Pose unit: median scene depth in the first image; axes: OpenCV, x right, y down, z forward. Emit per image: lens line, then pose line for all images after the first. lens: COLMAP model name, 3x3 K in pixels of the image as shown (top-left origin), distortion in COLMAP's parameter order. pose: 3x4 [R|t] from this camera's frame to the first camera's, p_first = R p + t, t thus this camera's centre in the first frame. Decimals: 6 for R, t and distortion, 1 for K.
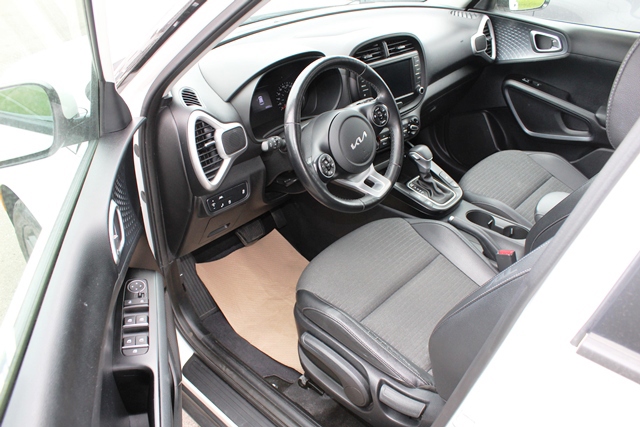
lens RADIAL K [[520.6, 0, 319.1], [0, 520.6, 215.0], [0, 0, 1]] dist [-0.102123, 0.006171]
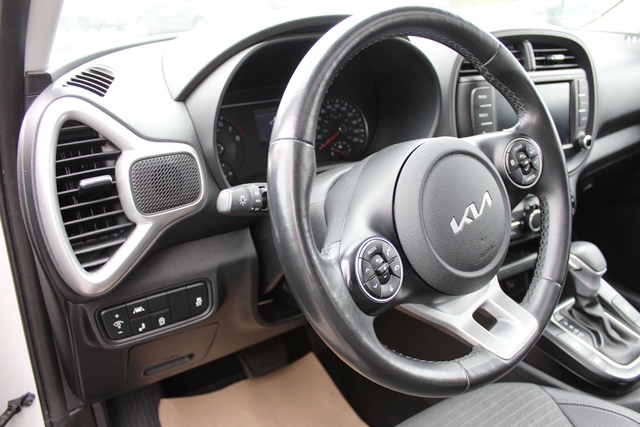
lens RADIAL K [[520.6, 0, 319.1], [0, 520.6, 215.0], [0, 0, 1]] dist [-0.102123, 0.006171]
pose [[0.978728, 0.095850, -0.181396, 0.033337], [-0.124187, 0.980559, -0.151924, -0.065396], [0.163307, 0.171219, 0.971604, 0.575556]]
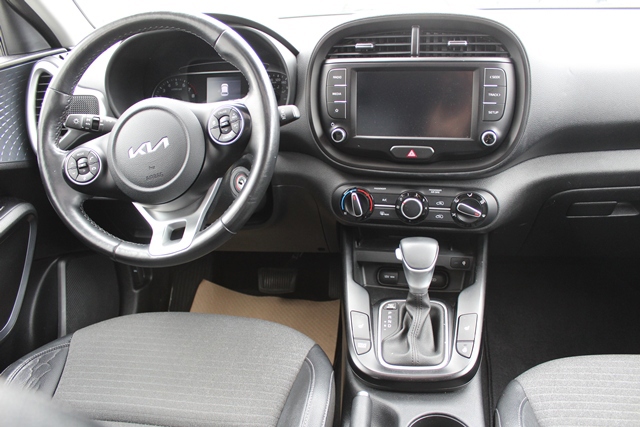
lens RADIAL K [[520.6, 0, 319.1], [0, 520.6, 215.0], [0, 0, 1]] dist [-0.102123, 0.006171]
pose [[0.573730, 0.314700, -0.756173, 0.631253], [-0.396997, 0.914385, 0.079331, -0.190352], [0.716398, 0.254684, 0.649545, 0.746603]]
